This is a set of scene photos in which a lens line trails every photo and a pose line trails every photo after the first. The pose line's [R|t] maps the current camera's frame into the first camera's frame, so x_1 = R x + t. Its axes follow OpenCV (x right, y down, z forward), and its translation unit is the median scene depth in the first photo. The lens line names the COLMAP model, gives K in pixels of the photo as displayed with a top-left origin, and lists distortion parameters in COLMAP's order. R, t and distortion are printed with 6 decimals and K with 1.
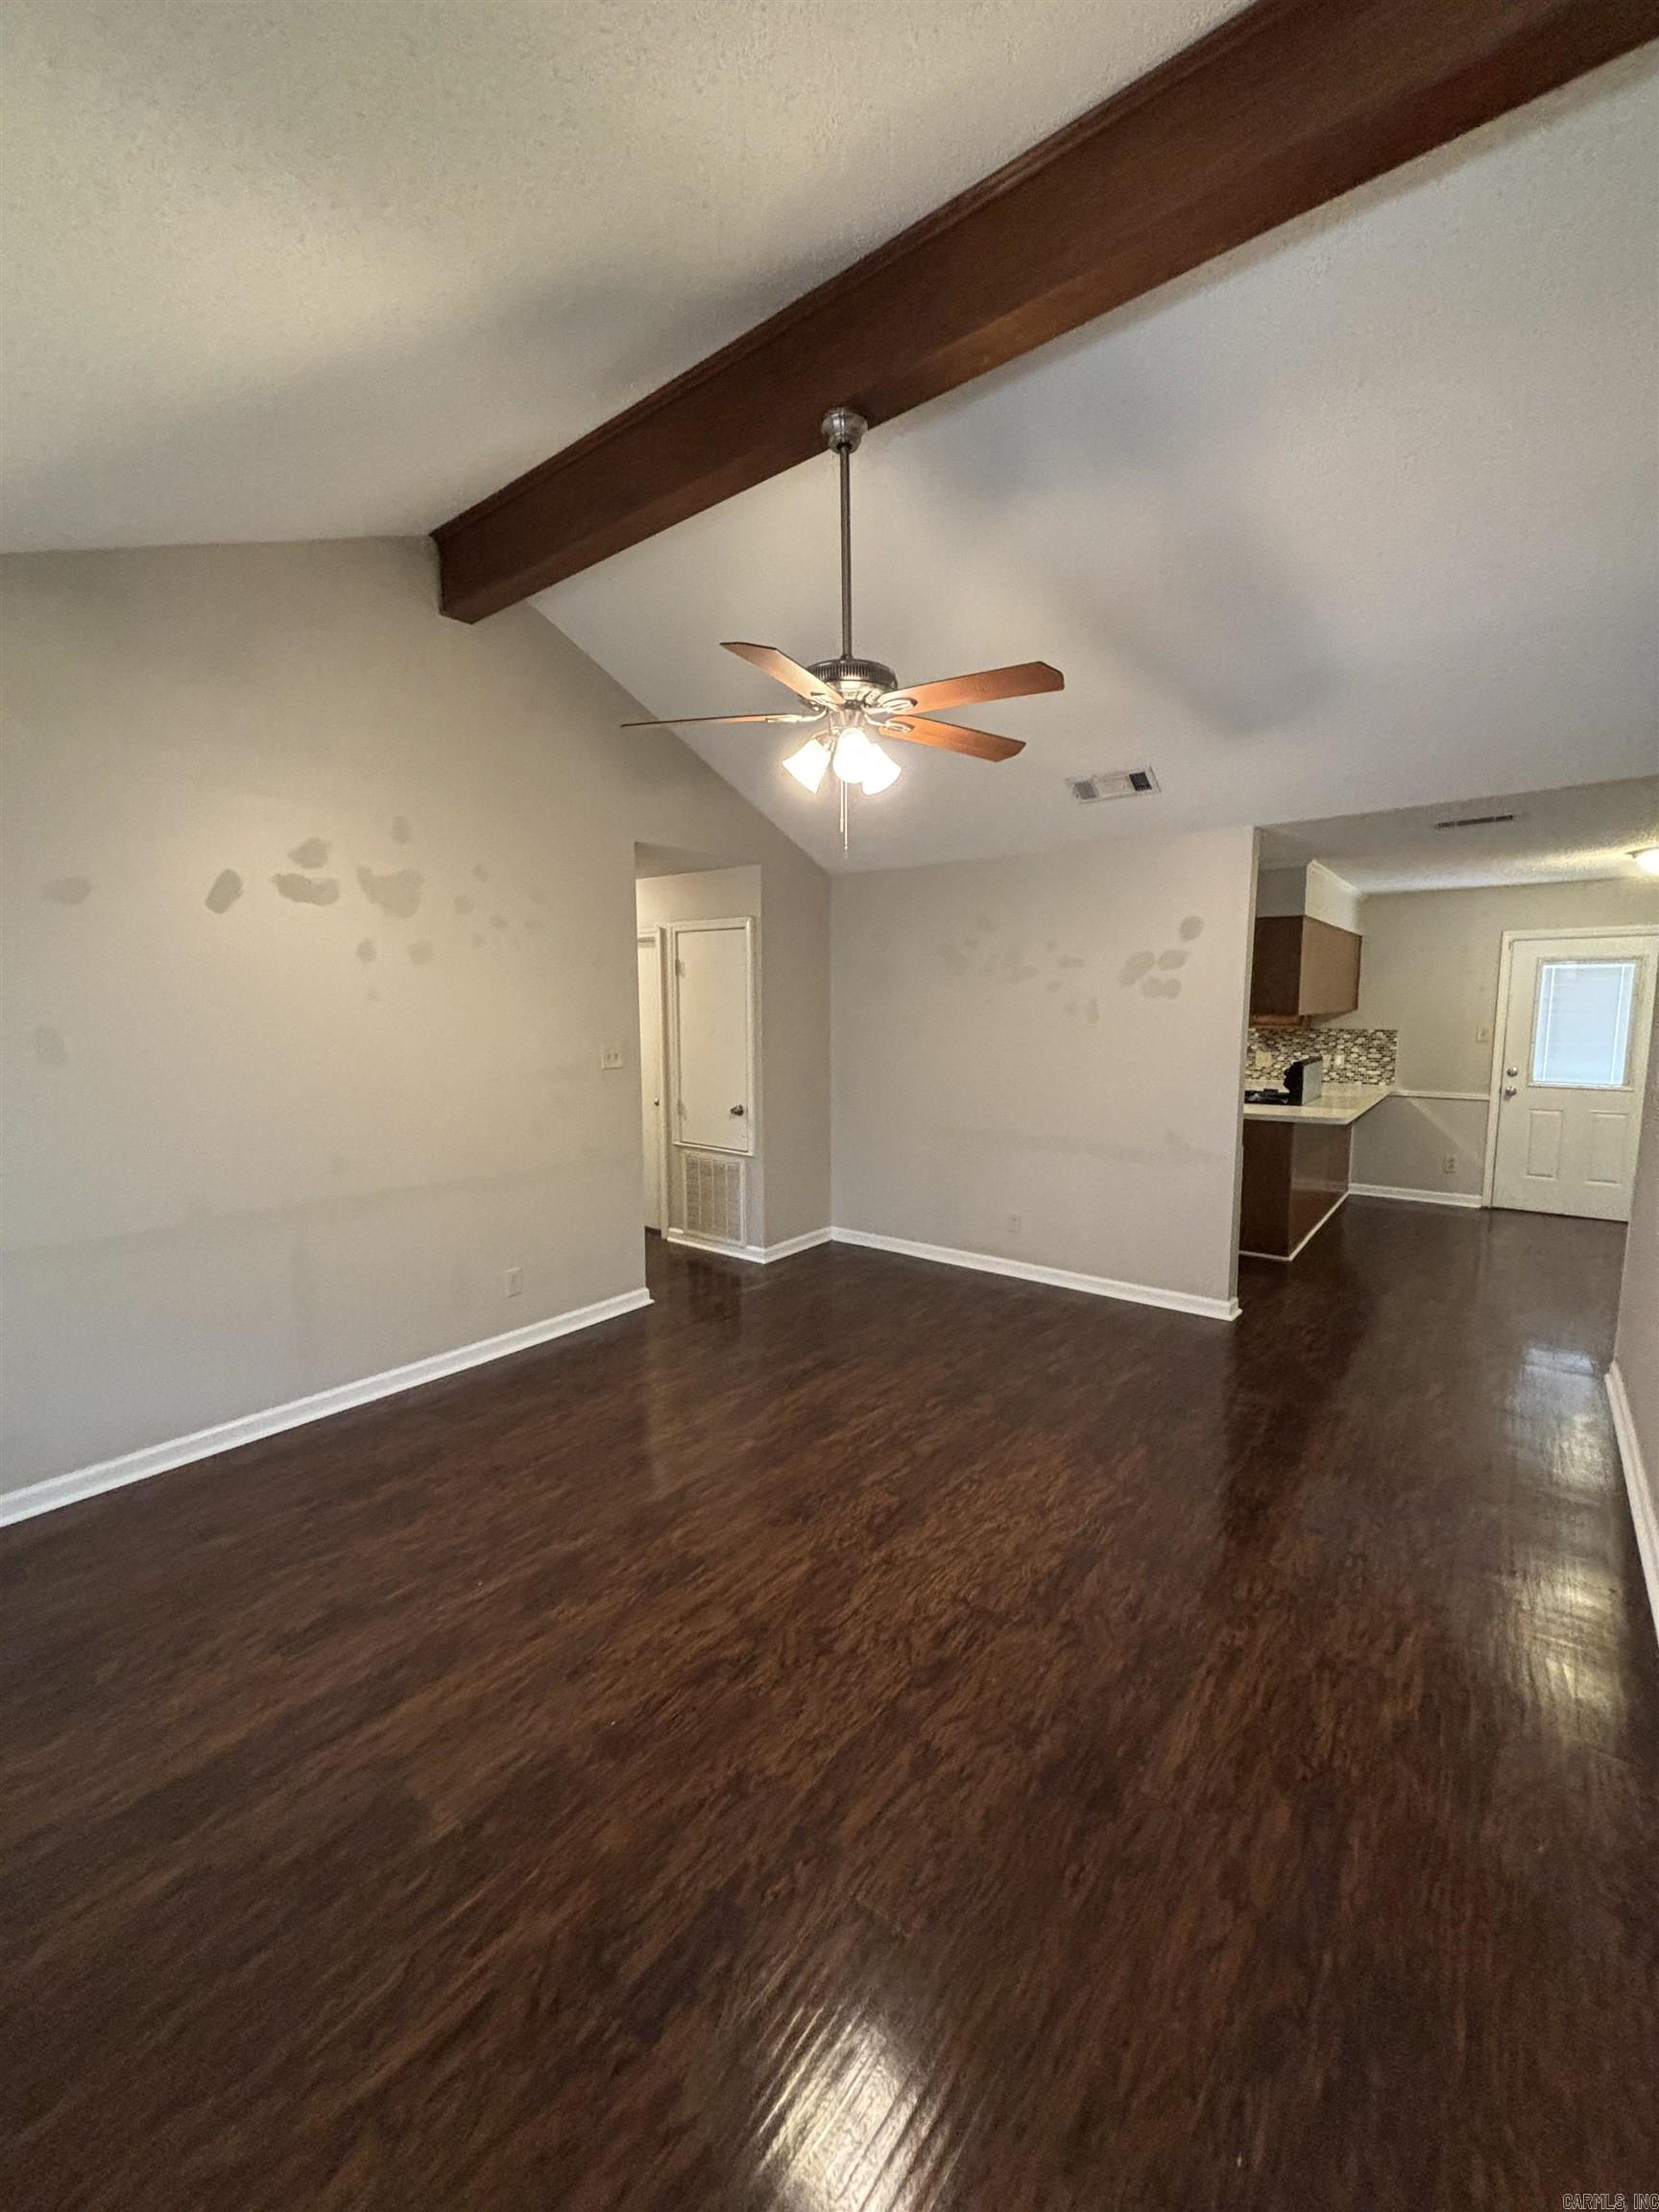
lens RADIAL K [[891.5, 0, 835.3], [0, 891.5, 1100.3], [0, 0, 1]] dist [-0.002811, 0.001843]
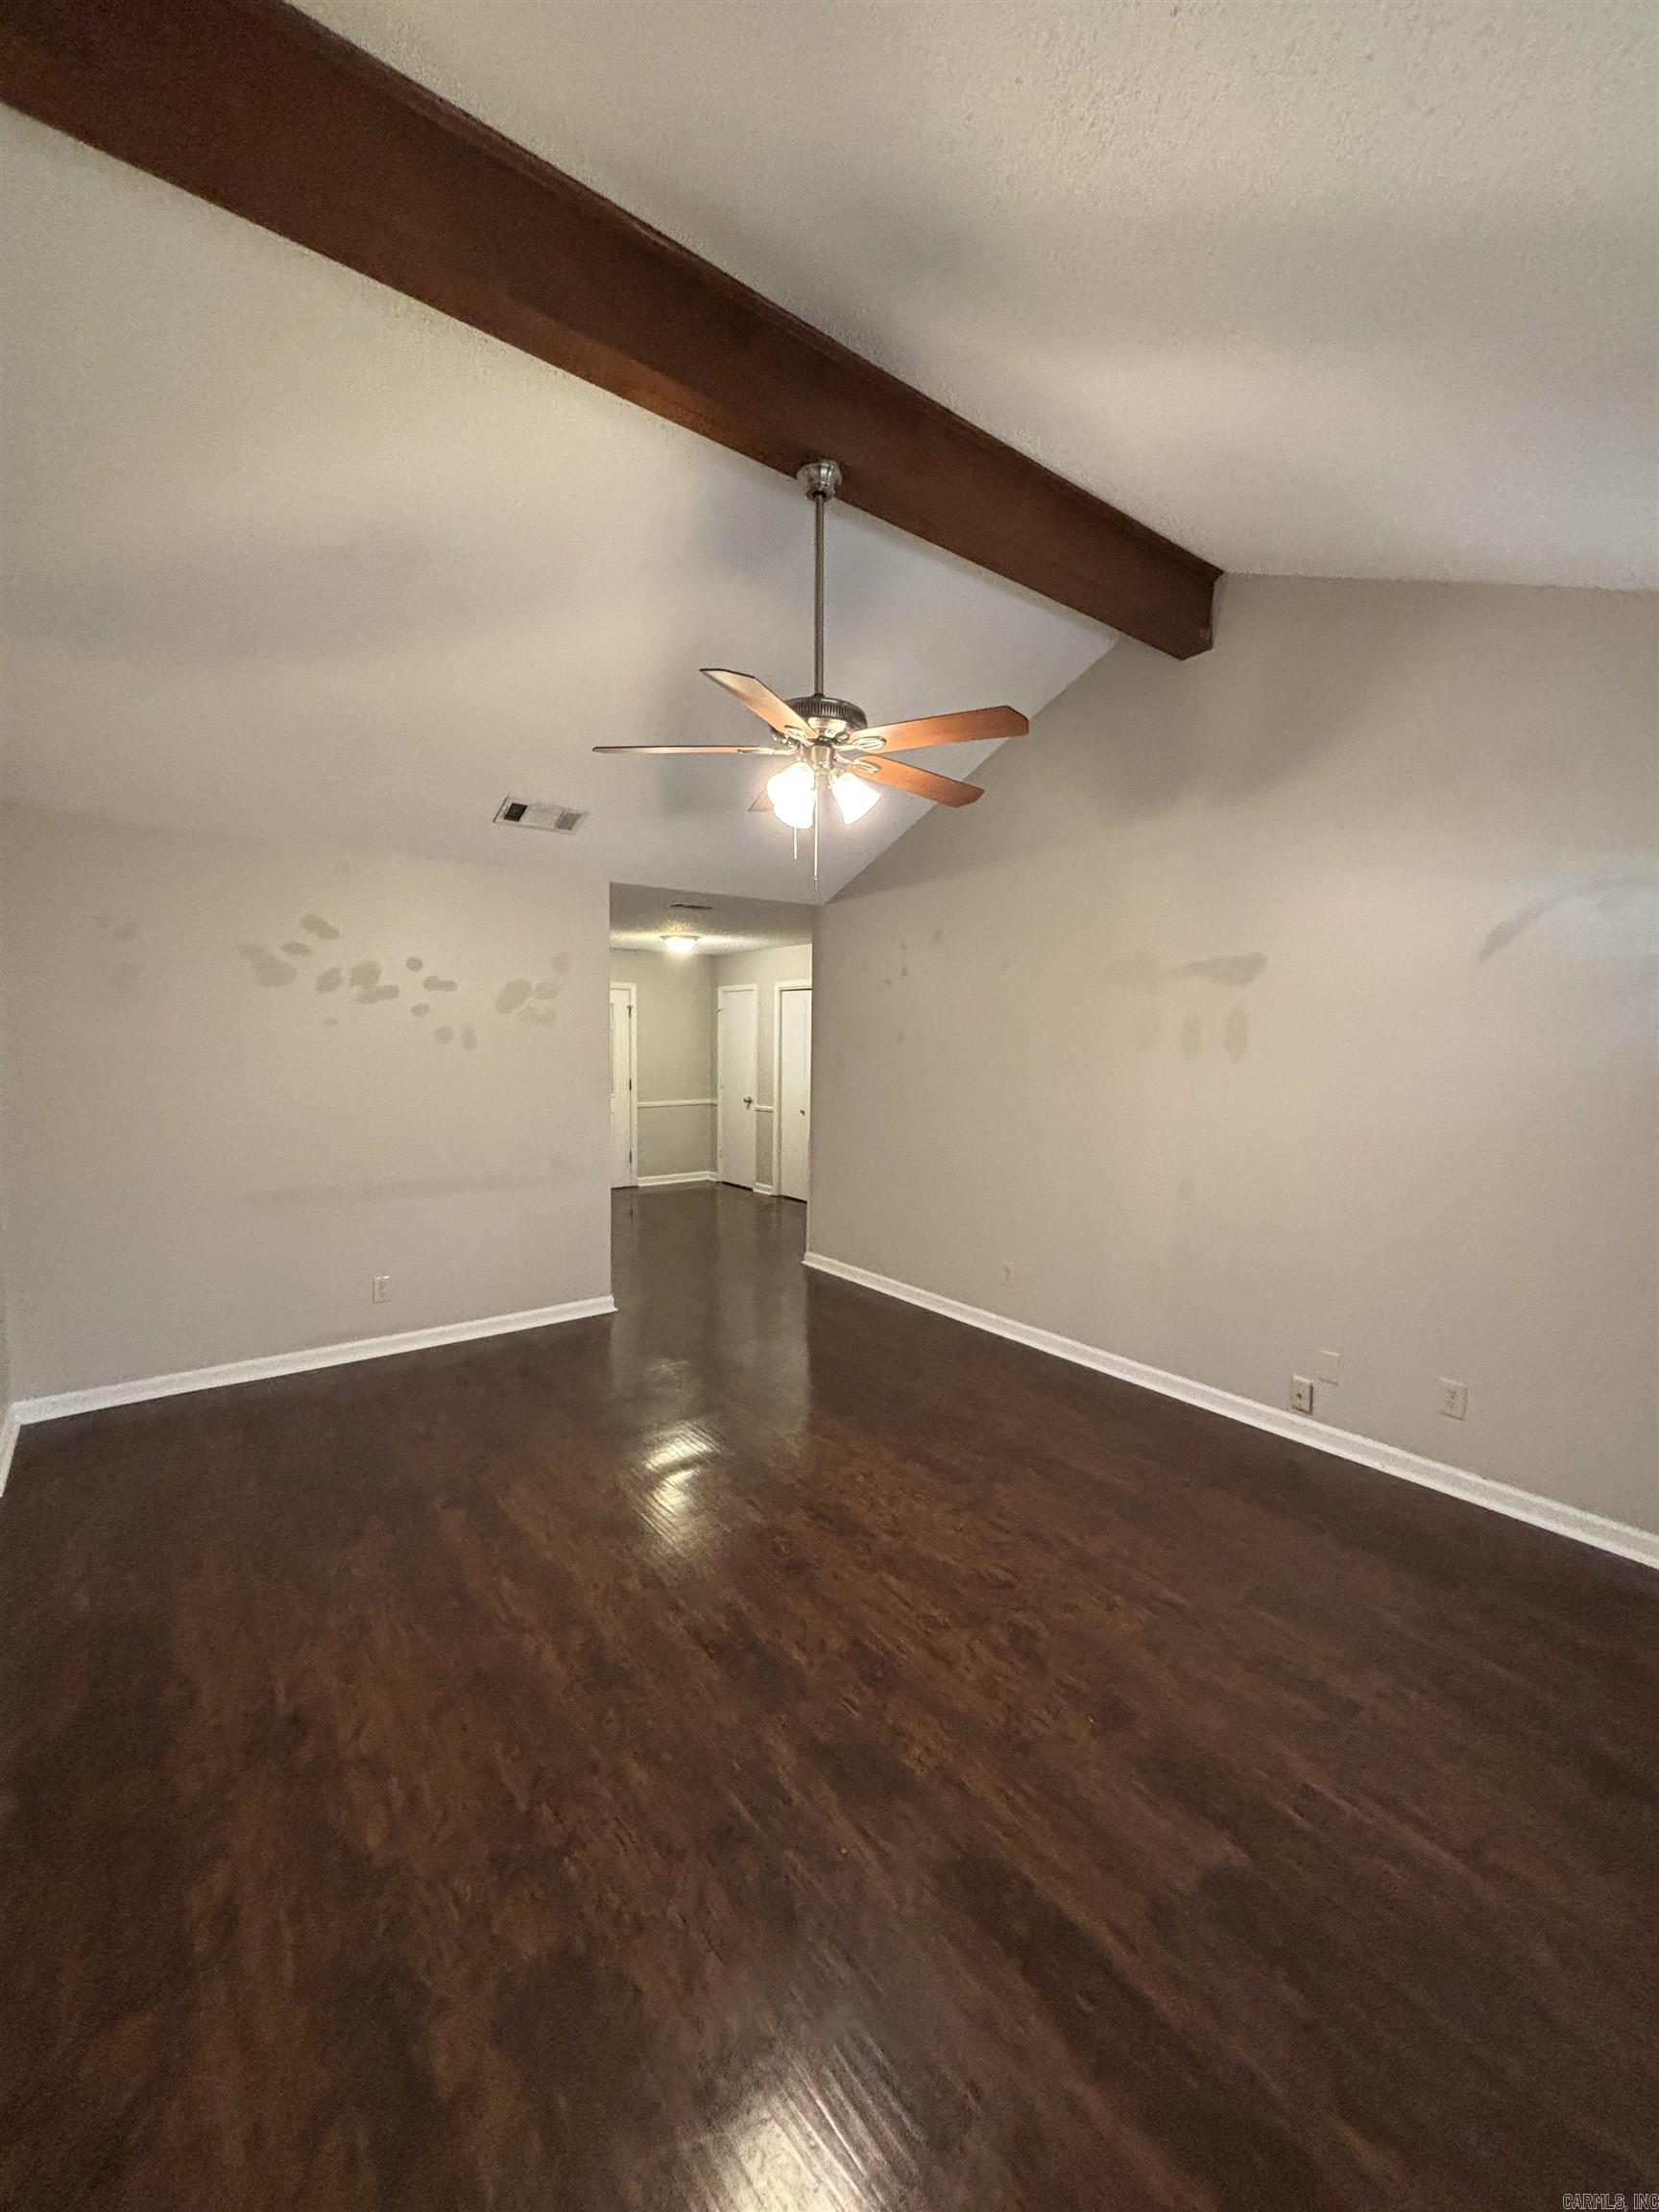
lens RADIAL K [[891.5, 0, 826.0], [0, 891.5, 1102.0], [0, 0, 1]] dist [-0.002811, 0.001843]
pose [[0.253166, -0.061204, 0.965485, -0.762895], [0.089397, 0.995207, 0.039647, -0.053066], [-0.963283, 0.076274, 0.257424, 0.575760]]
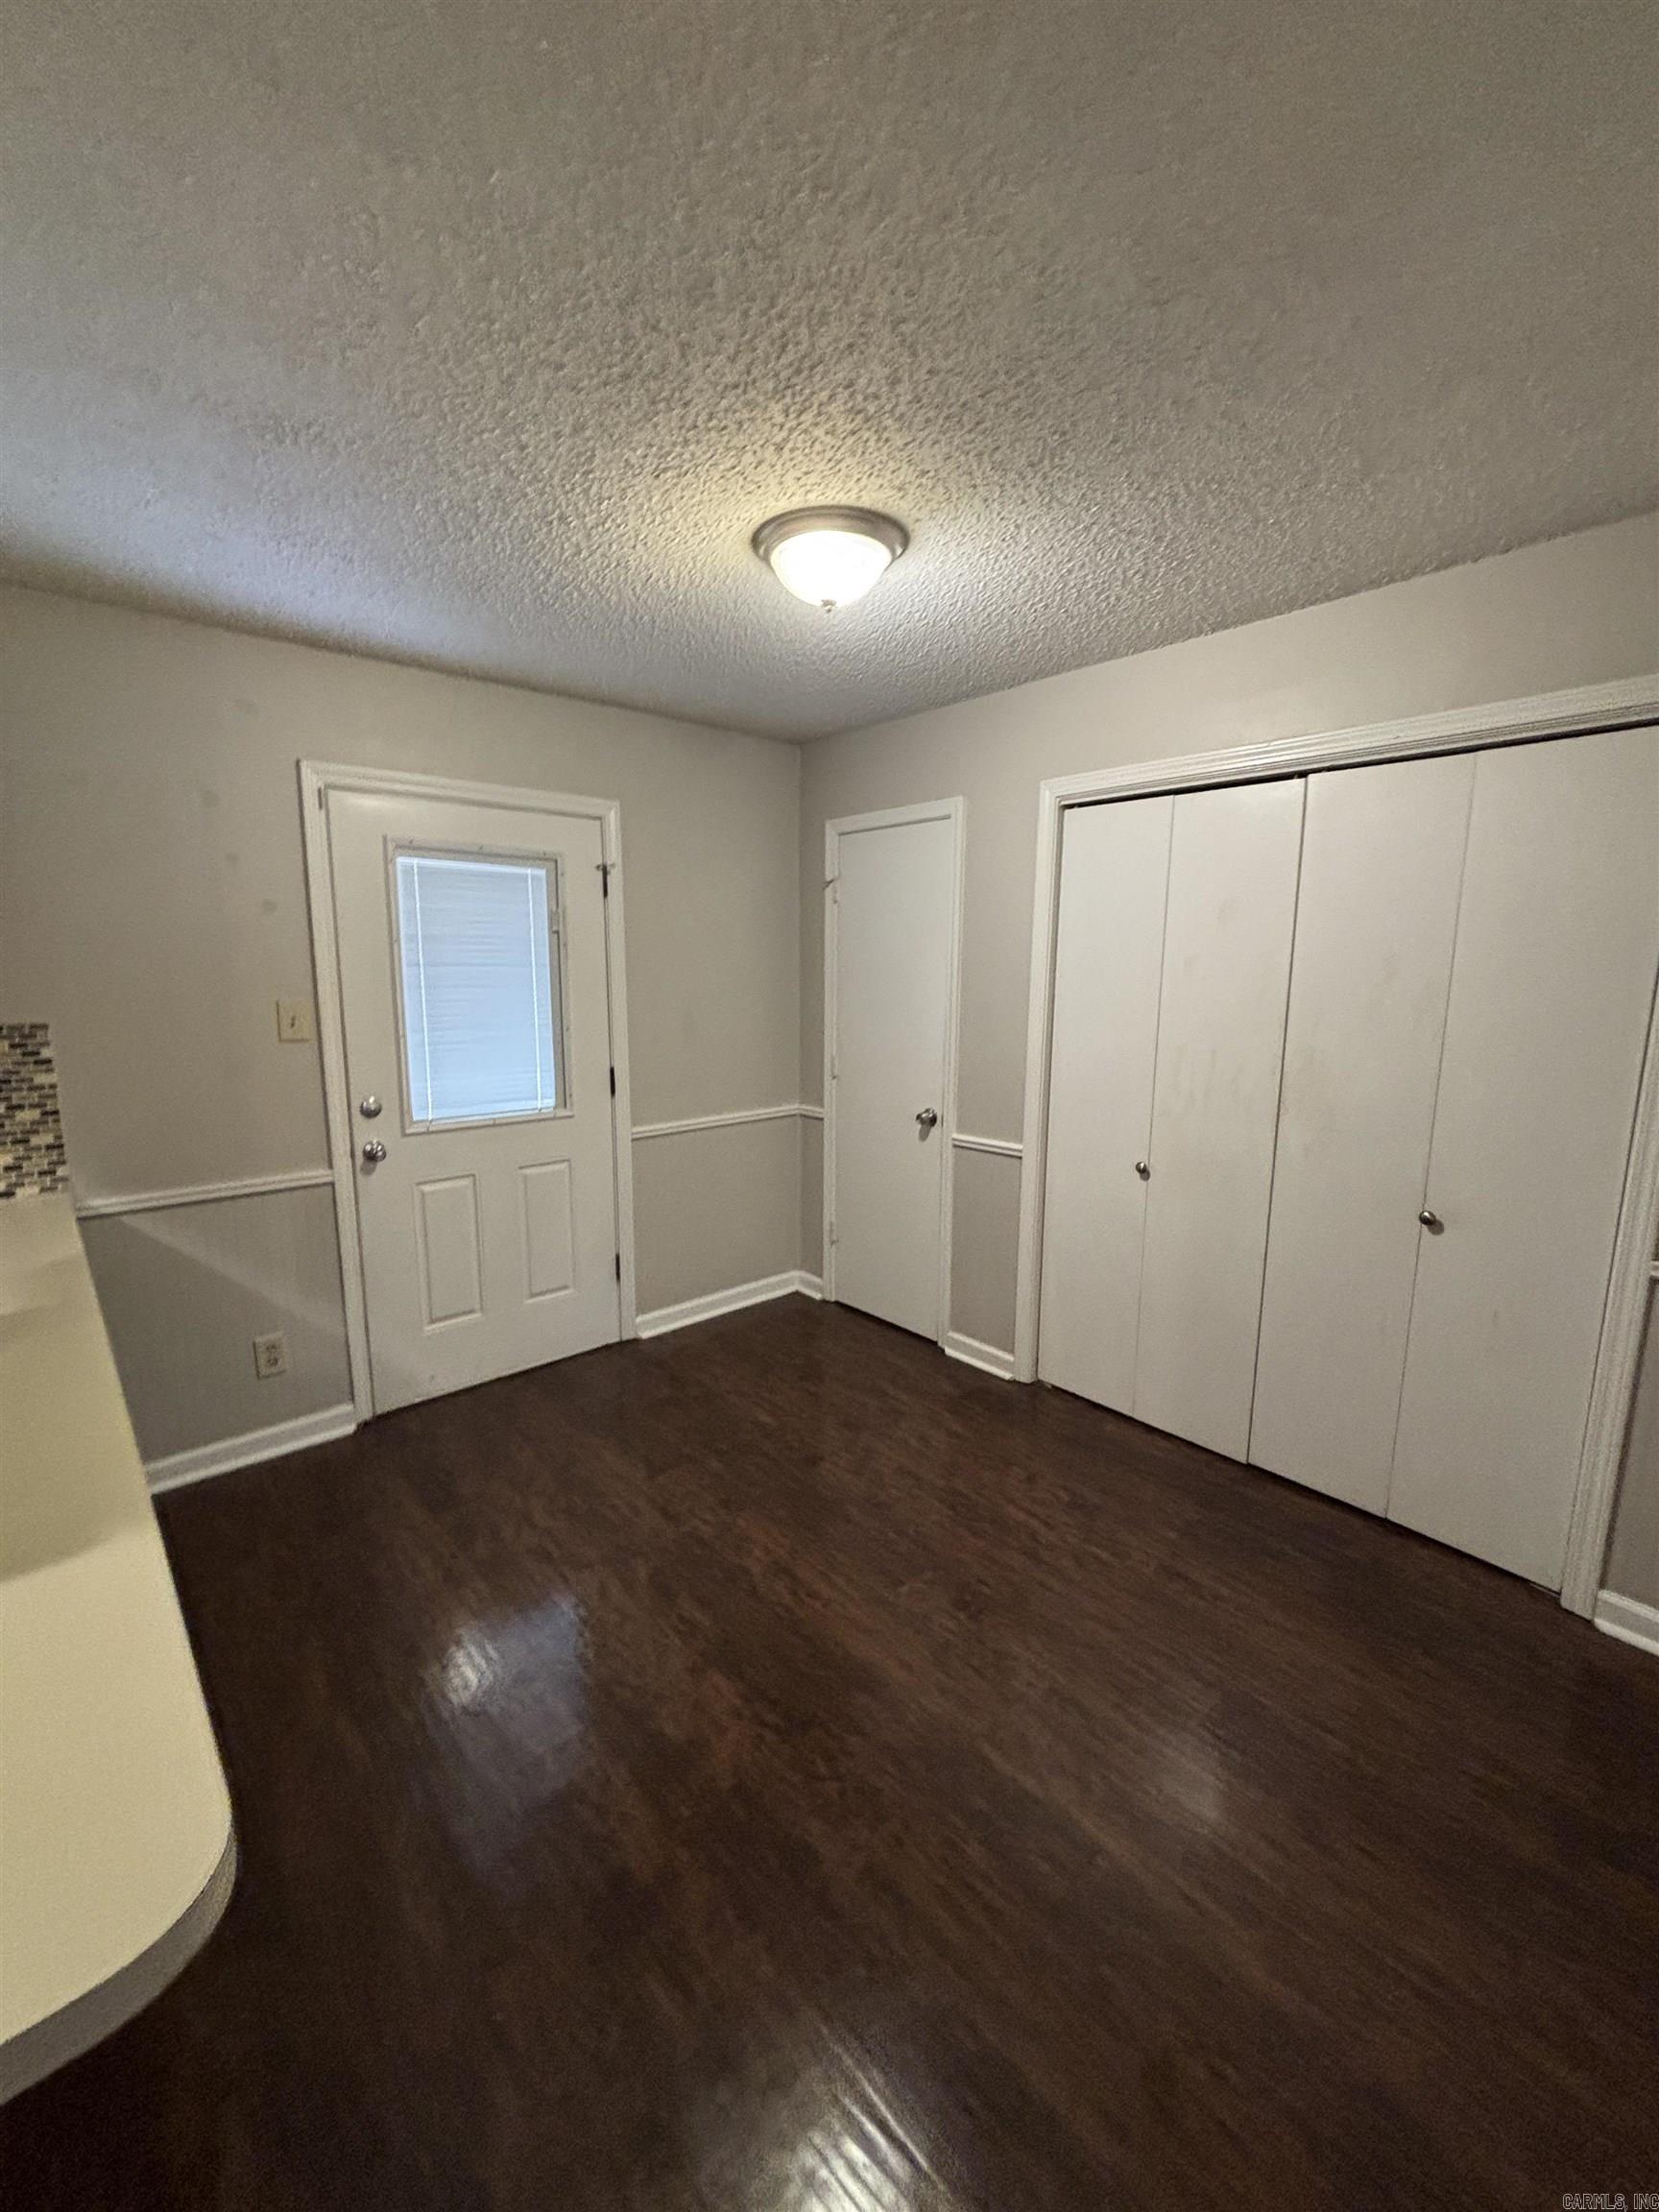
lens RADIAL K [[891.5, 0, 830.8], [0, 891.5, 1103.7], [0, 0, 1]] dist [-0.002811, 0.001843]
pose [[0.169183, -0.152709, 0.973682, 0.769887], [0.098682, 0.985584, 0.137429, -0.141971], [-0.980632, 0.072834, 0.181814, 1.421567]]
